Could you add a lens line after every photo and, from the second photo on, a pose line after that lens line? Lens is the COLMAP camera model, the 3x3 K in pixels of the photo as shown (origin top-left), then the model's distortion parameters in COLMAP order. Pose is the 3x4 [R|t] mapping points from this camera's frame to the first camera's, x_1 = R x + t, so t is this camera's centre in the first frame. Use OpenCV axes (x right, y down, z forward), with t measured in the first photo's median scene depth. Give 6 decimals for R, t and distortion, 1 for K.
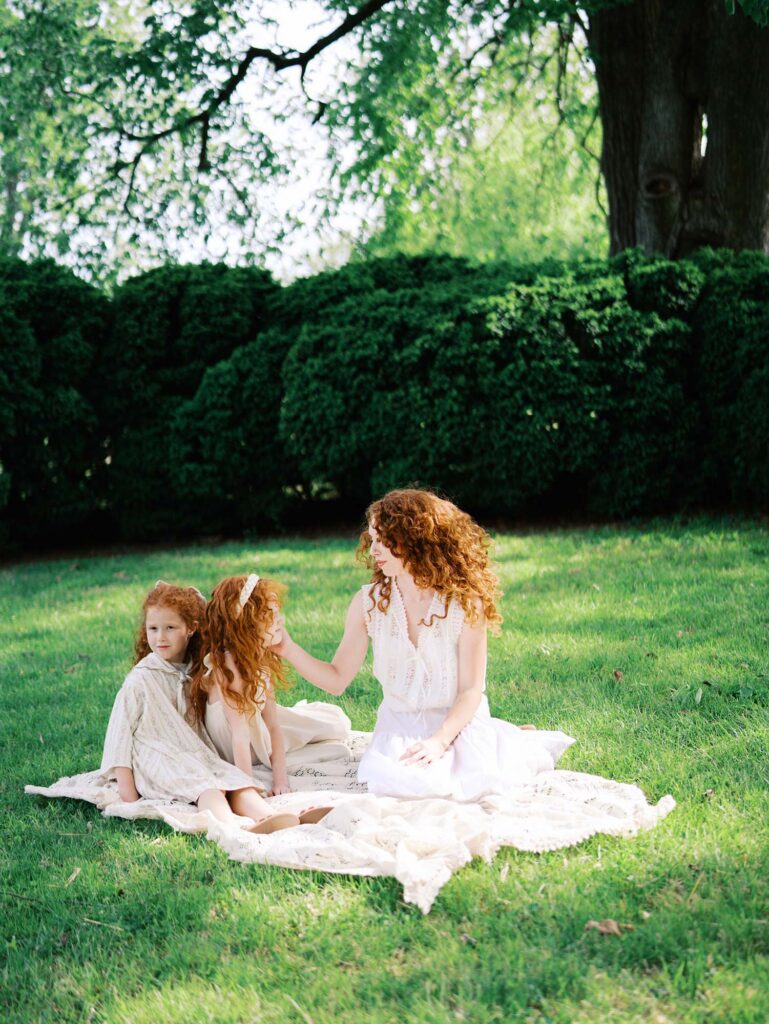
lens RADIAL K [[1700.4, 0, 398.8], [0, 1700.4, 544.2], [0, 0, 1]] dist [0.103621, 0.000000]
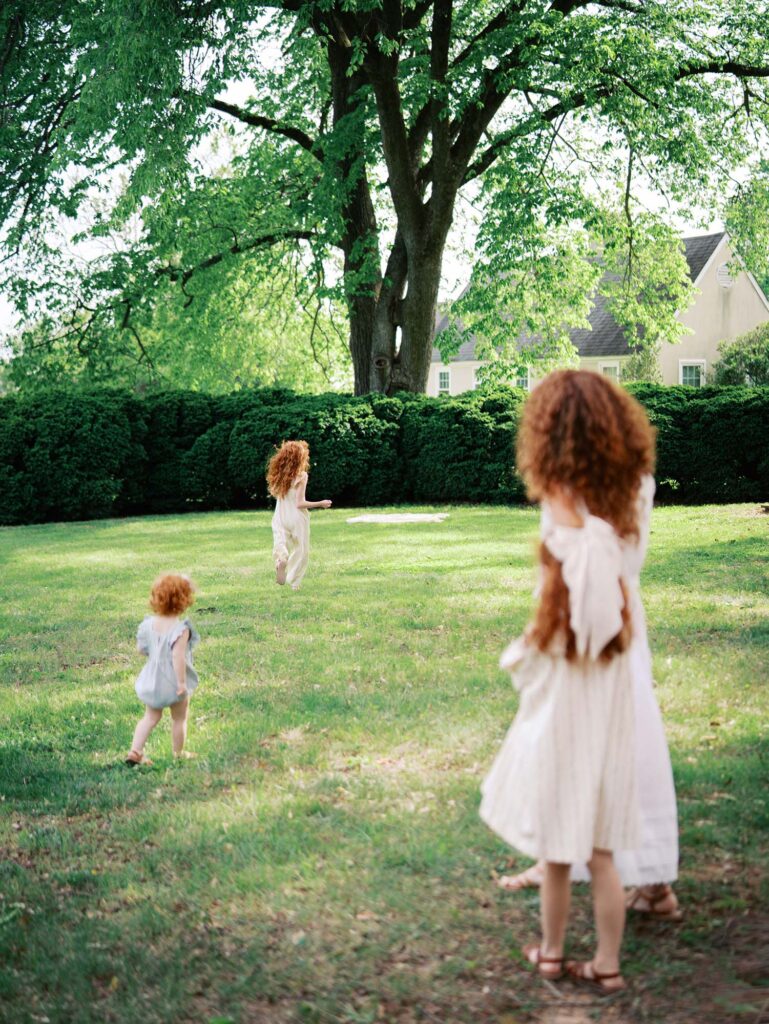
lens RADIAL K [[1700.4, 0, 383.7], [0, 1700.4, 510.9], [0, 0, 1]] dist [0.103621, 0.000000]
pose [[0.977907, 0.020002, 0.208080, -0.346987], [-0.007091, 0.998013, -0.062613, 0.141765], [-0.208919, 0.059755, 0.976106, -1.327447]]
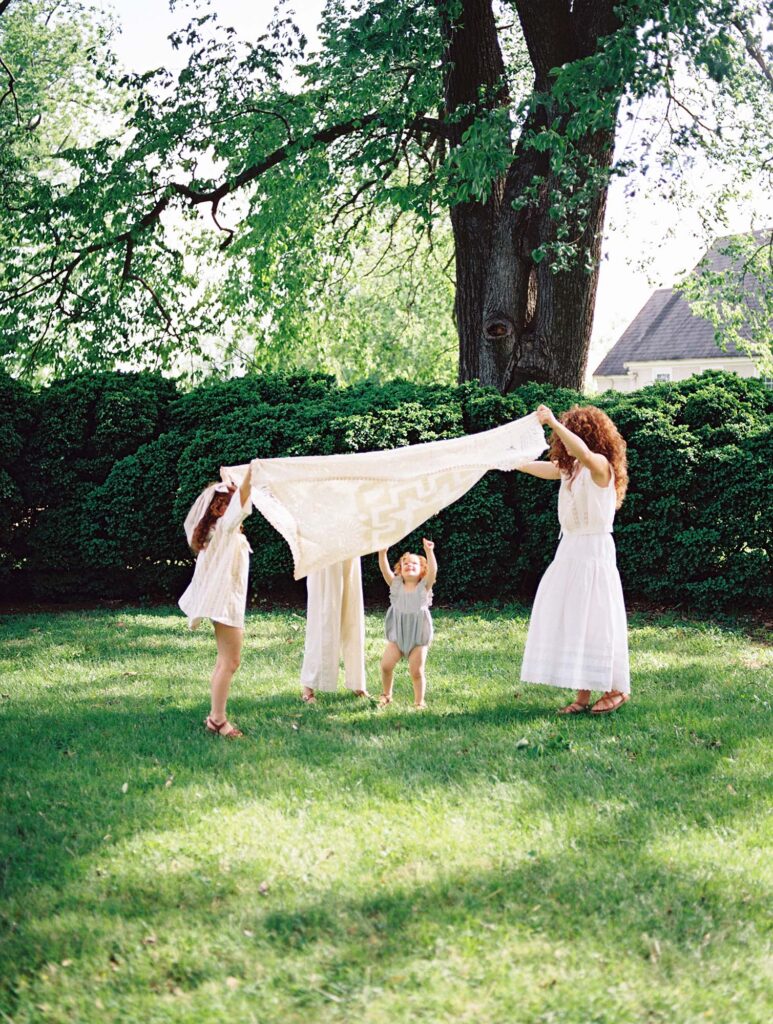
lens RADIAL K [[1595.7, 0, 392.8], [0, 1595.7, 511.5], [0, 0, 1]] dist [0.034618, 0.000000]
pose [[0.996877, 0.050369, 0.060817, 0.016672], [-0.046787, 0.997164, -0.058953, -0.009621], [-0.063614, 0.055924, 0.996406, -0.143634]]
